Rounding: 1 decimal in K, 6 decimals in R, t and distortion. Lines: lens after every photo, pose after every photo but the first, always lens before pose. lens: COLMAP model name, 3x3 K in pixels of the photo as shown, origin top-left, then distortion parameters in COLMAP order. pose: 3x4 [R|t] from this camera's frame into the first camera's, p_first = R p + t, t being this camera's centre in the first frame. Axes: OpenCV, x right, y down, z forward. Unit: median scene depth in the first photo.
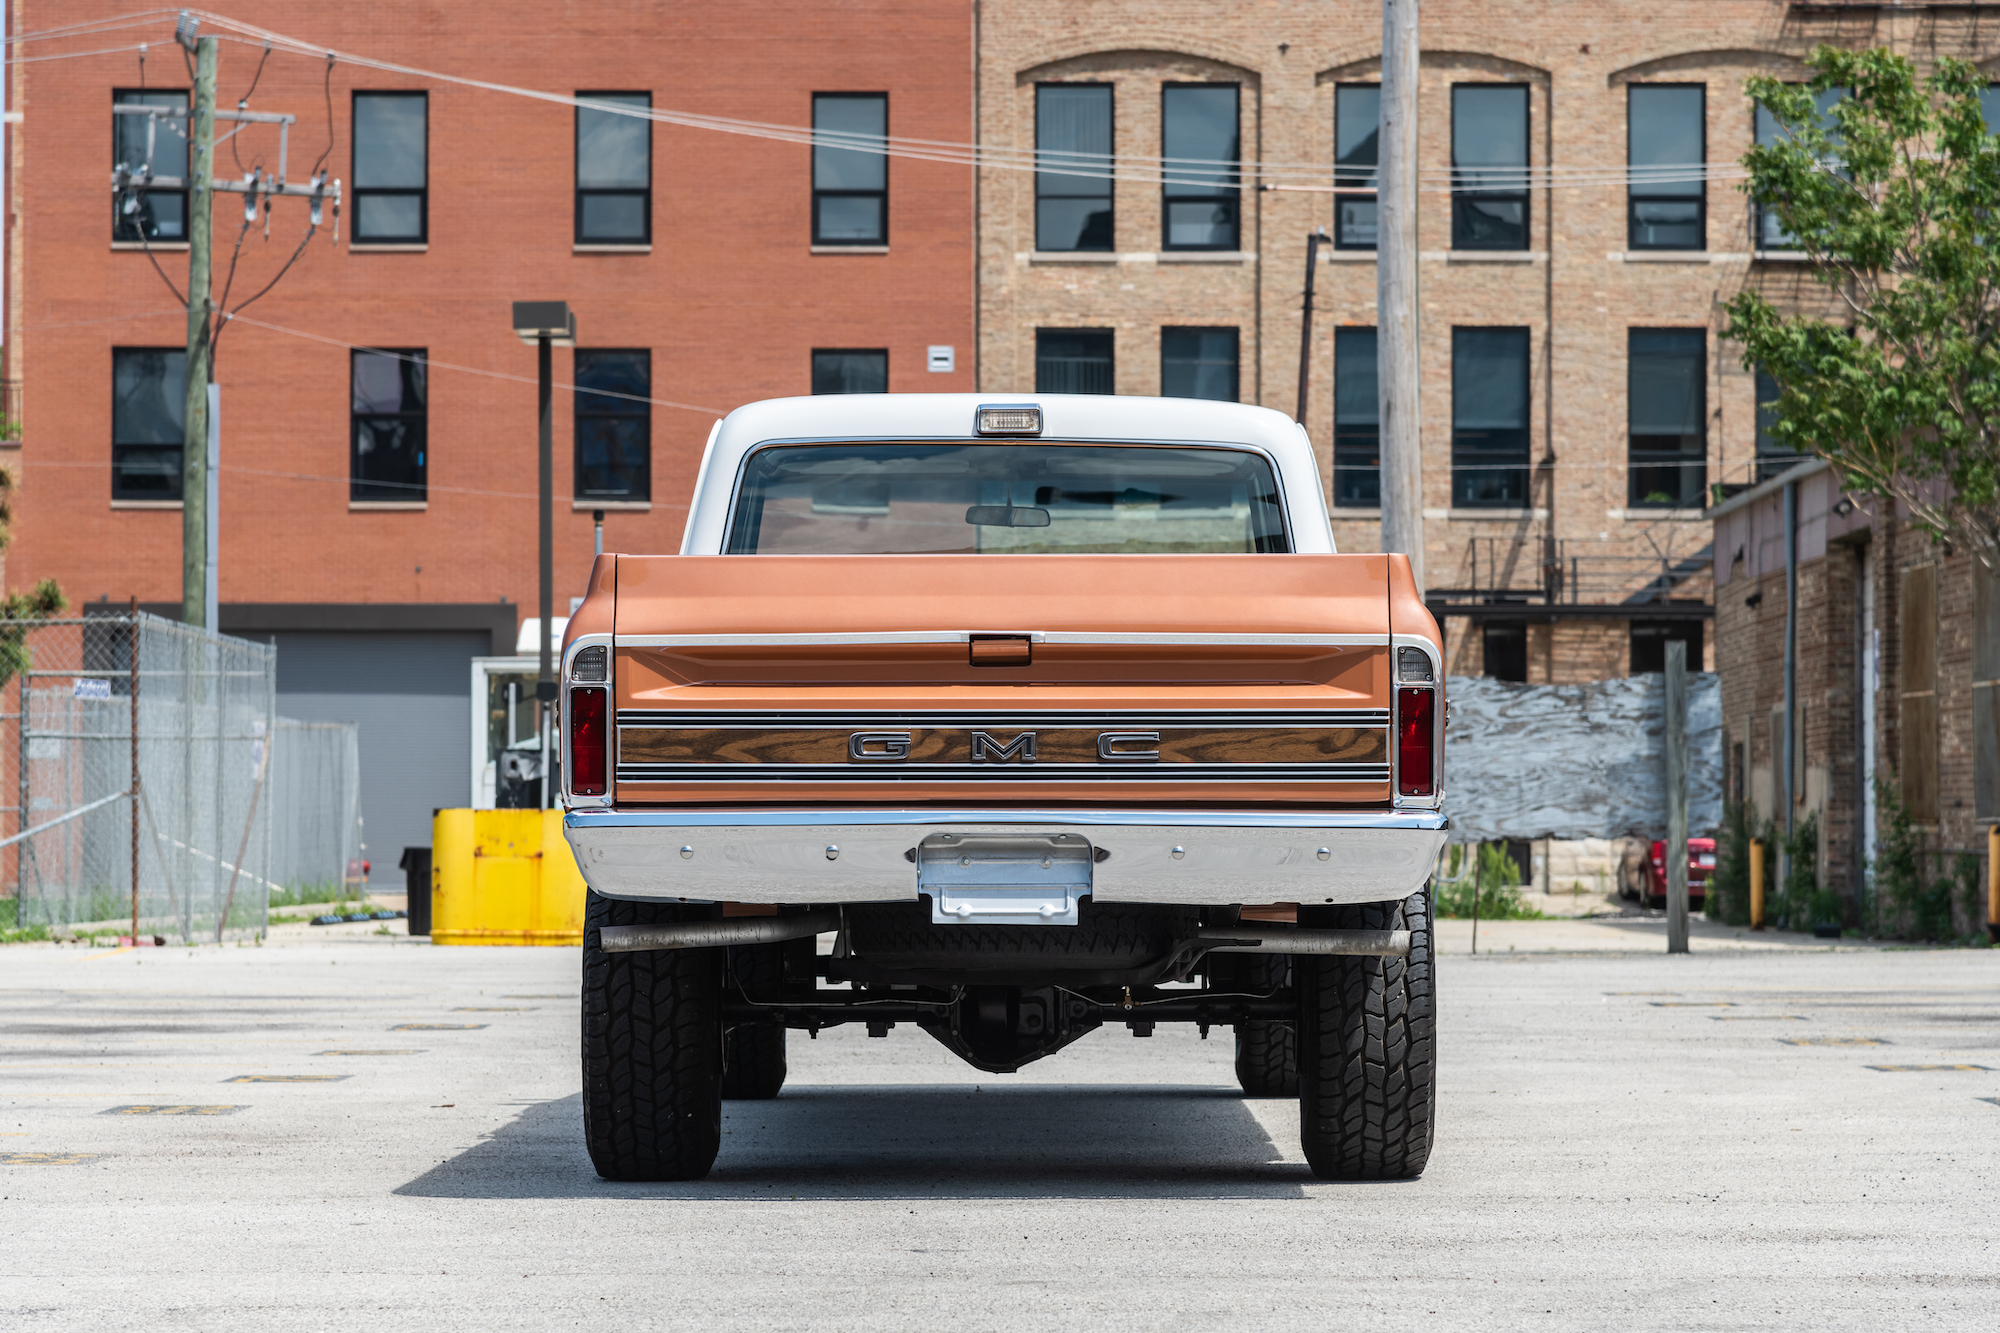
lens RADIAL K [[6176.6, 0, 998.8], [0, 6176.6, 666.4], [0, 0, 1]] dist [-0.017802, 0.000000]
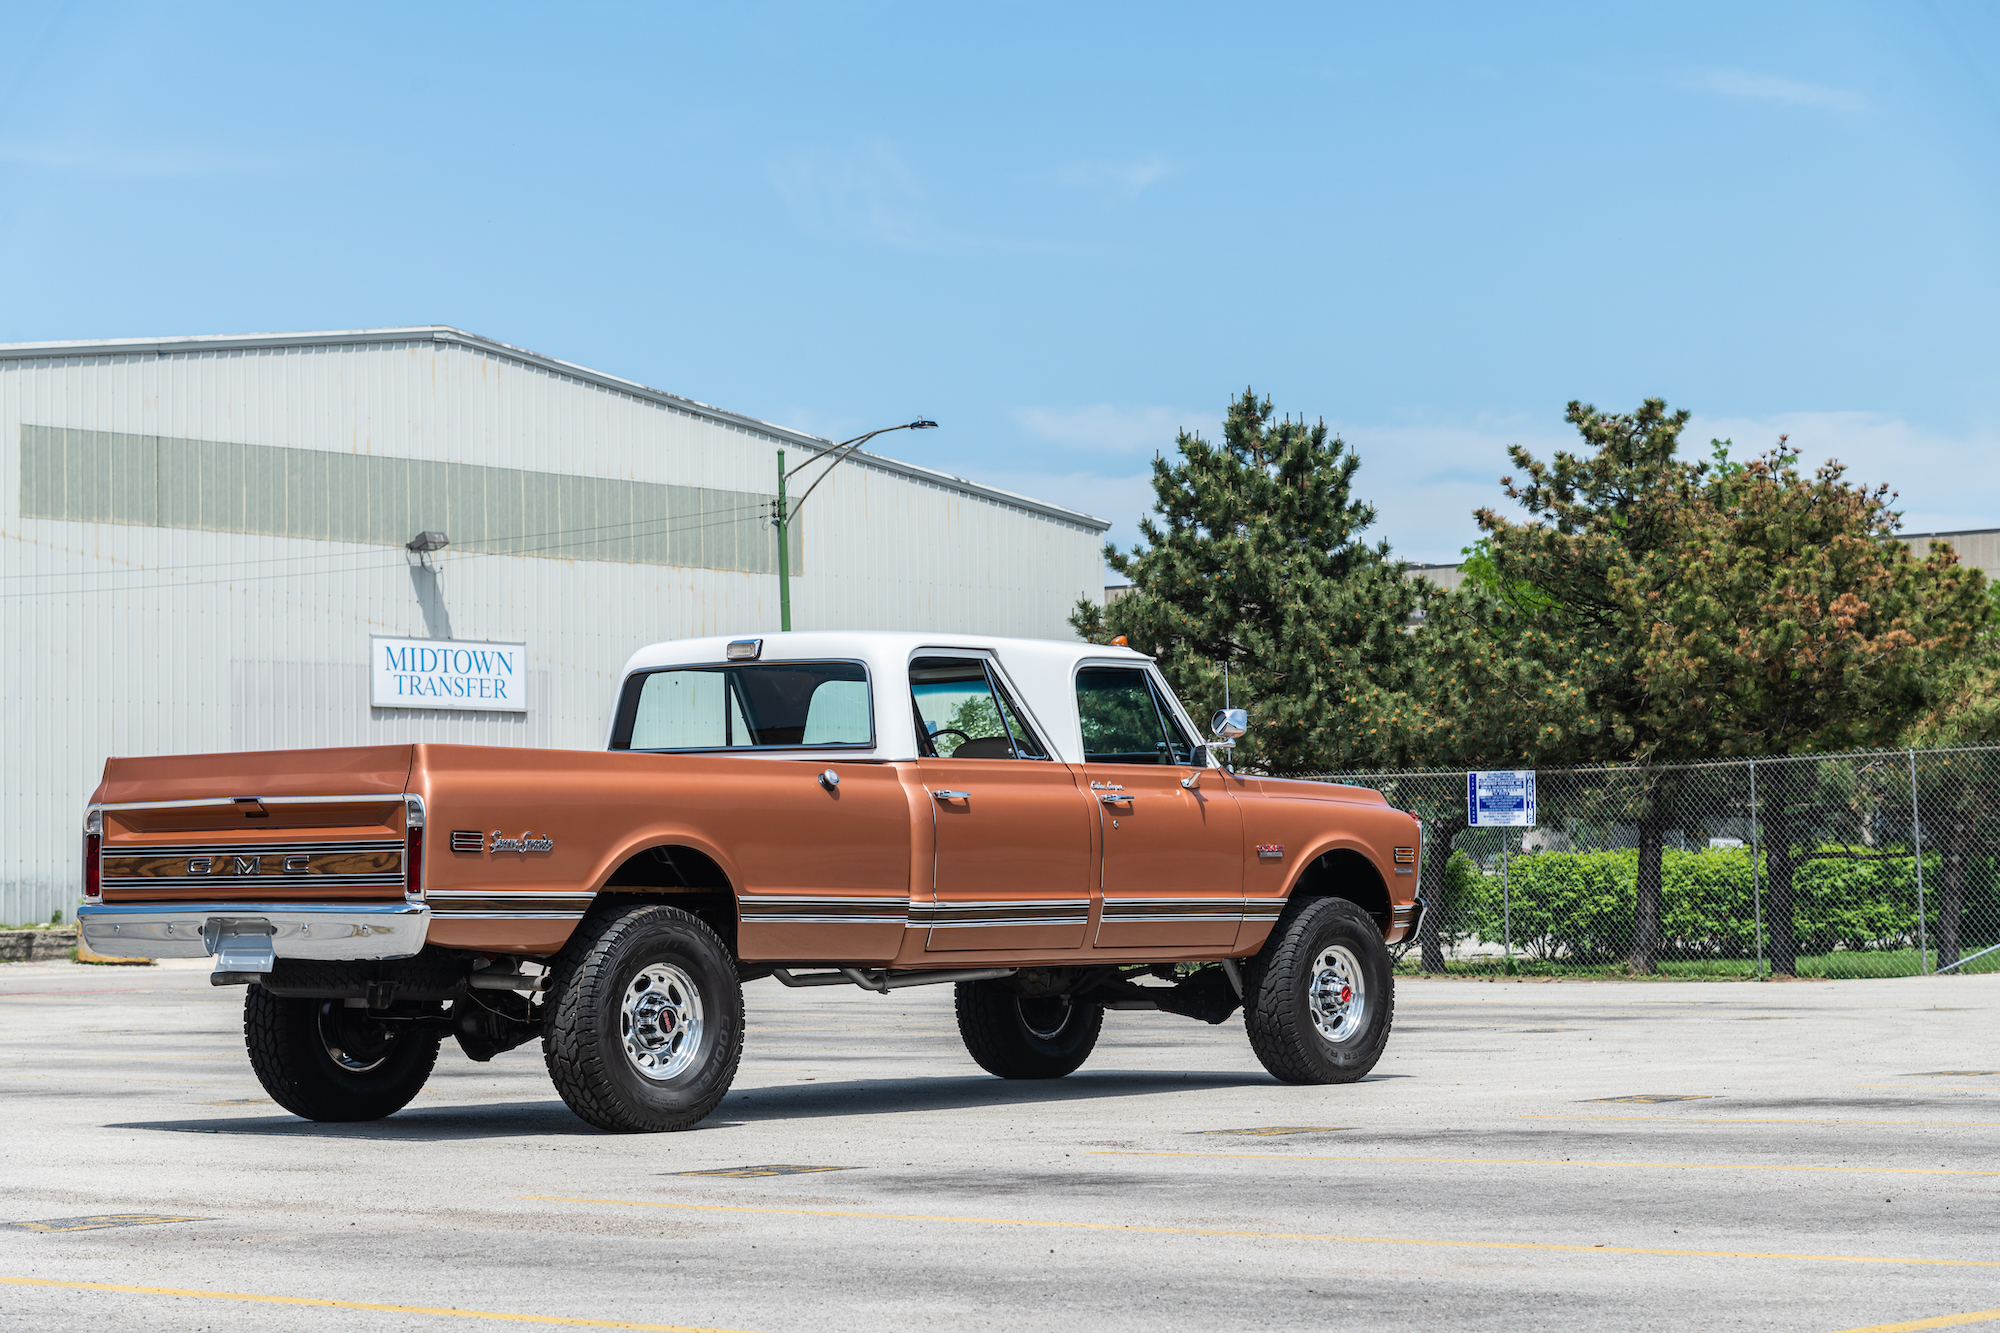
lens RADIAL K [[4306.4, 0, 1003.9], [0, 4306.4, 666.4], [0, 0, 1]] dist [-0.092561, 0.000000]
pose [[0.770723, -0.042509, -0.635750, 0.903315], [0.027633, 0.999063, -0.033301, 0.003417], [0.636570, 0.008098, 0.771176, 0.230731]]
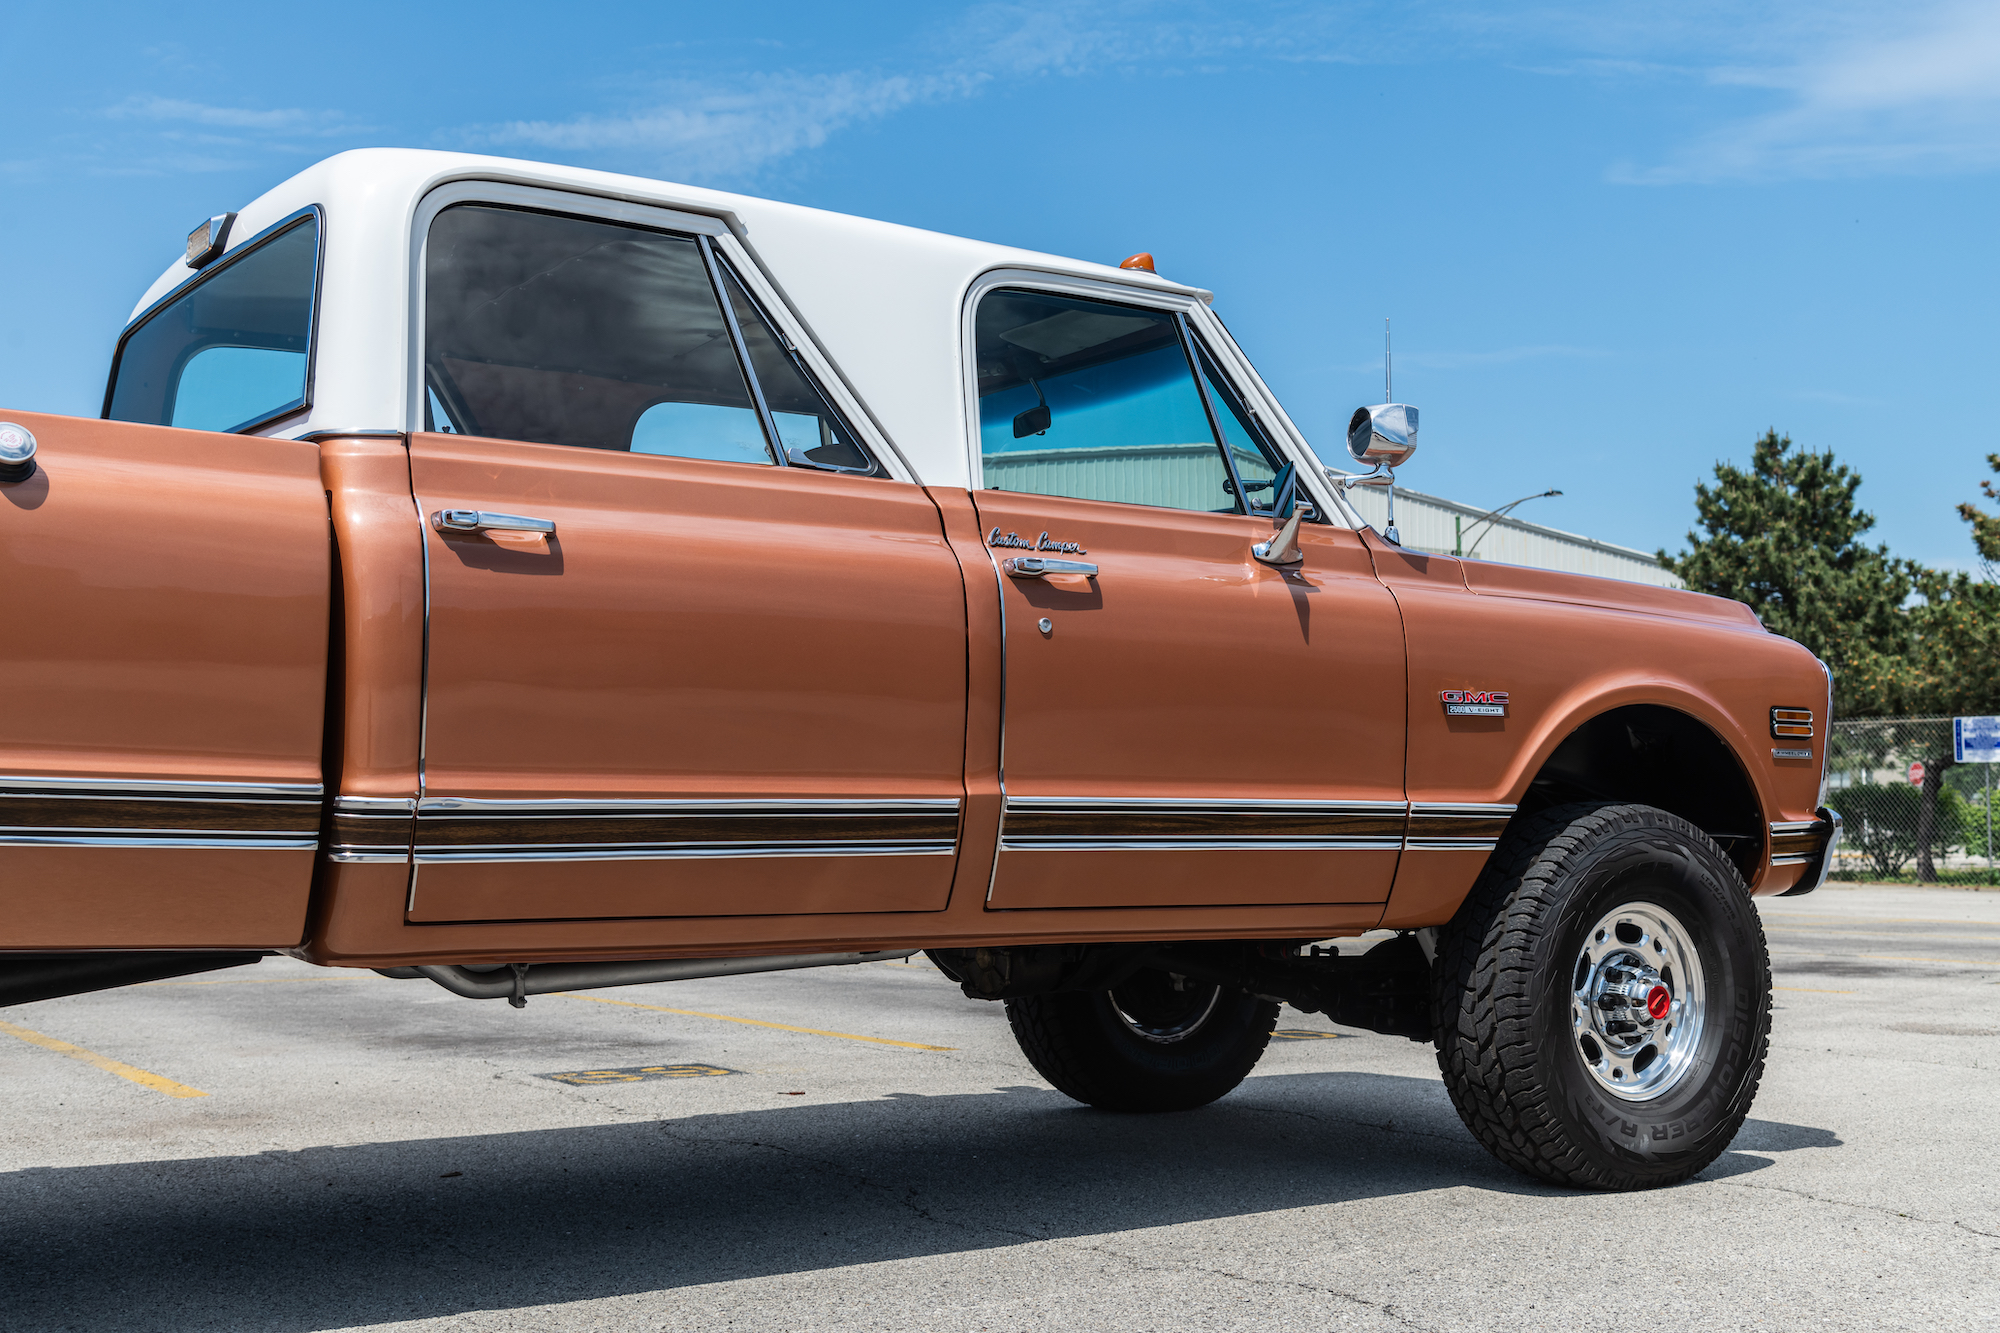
lens RADIAL K [[2320.6, 0, 1007.1], [0, 2320.6, 670.7], [0, 0, 1]] dist [-0.010024, 0.000000]
pose [[0.562705, -0.054268, -0.824875, 0.320516], [0.022826, 0.998482, -0.050118, 0.031026], [0.826343, 0.009373, 0.563090, 1.122666]]
